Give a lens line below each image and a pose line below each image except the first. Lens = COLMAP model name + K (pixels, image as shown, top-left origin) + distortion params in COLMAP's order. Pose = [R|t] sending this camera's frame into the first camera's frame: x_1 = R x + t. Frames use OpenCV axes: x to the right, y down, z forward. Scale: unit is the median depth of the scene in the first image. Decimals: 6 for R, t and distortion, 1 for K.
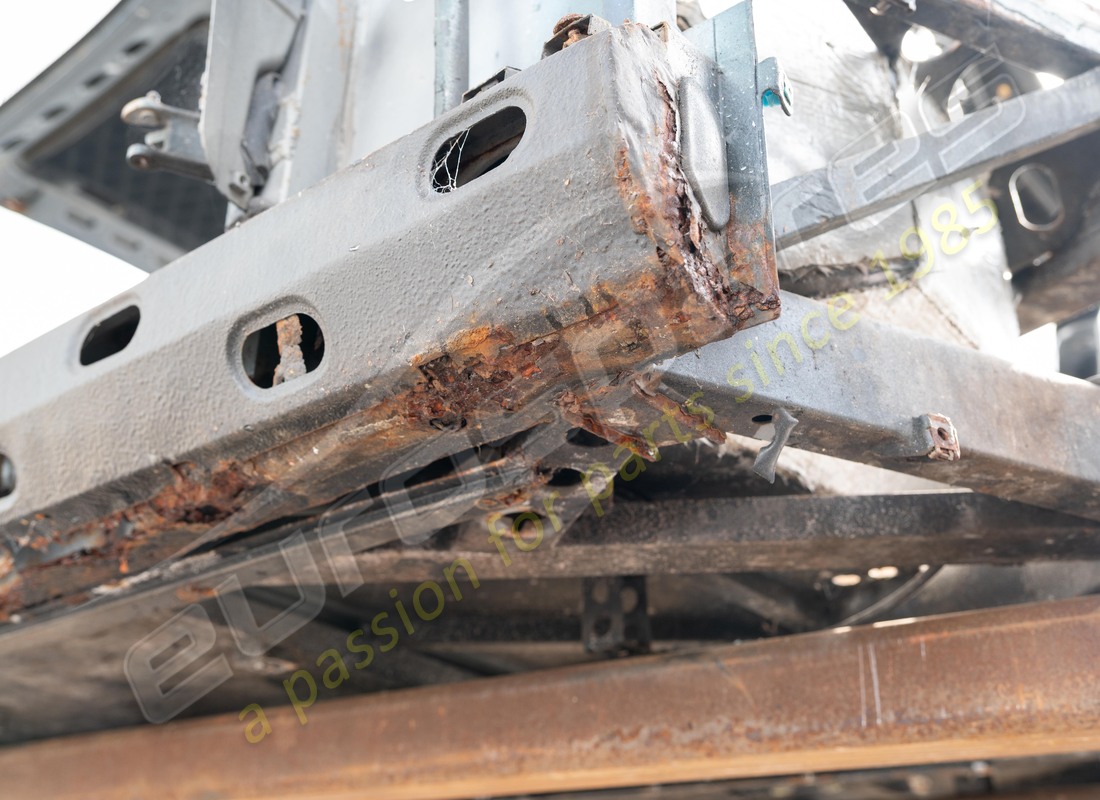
lens RADIAL K [[1178.7, 0, 550.0], [0, 1178.7, 400.0], [0, 0, 1]] dist [0.008727, 0.012309]
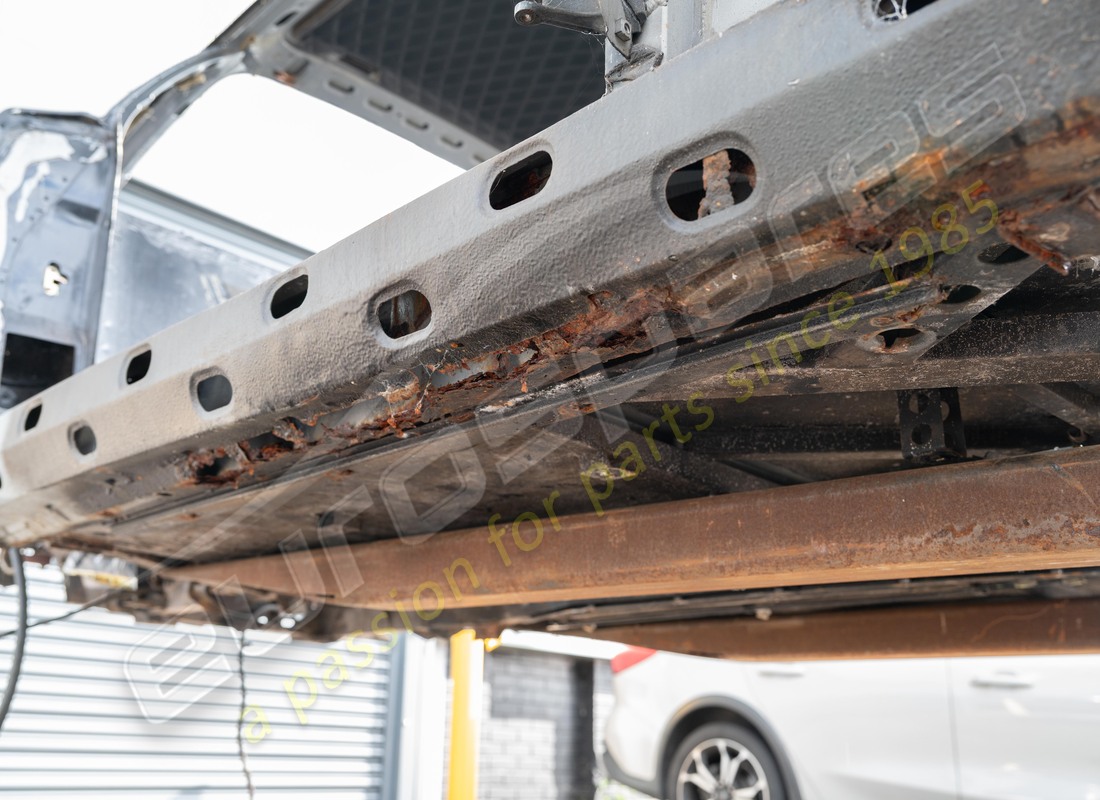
lens RADIAL K [[1074.2, 0, 550.0], [0, 1074.2, 400.0], [0, 0, 1]] dist [0.004998, -0.004984]
pose [[0.990046, -0.018680, -0.139497, -0.220671], [0.038770, 0.989003, 0.142721, 0.006896], [0.135297, -0.146708, 0.979883, -0.019243]]
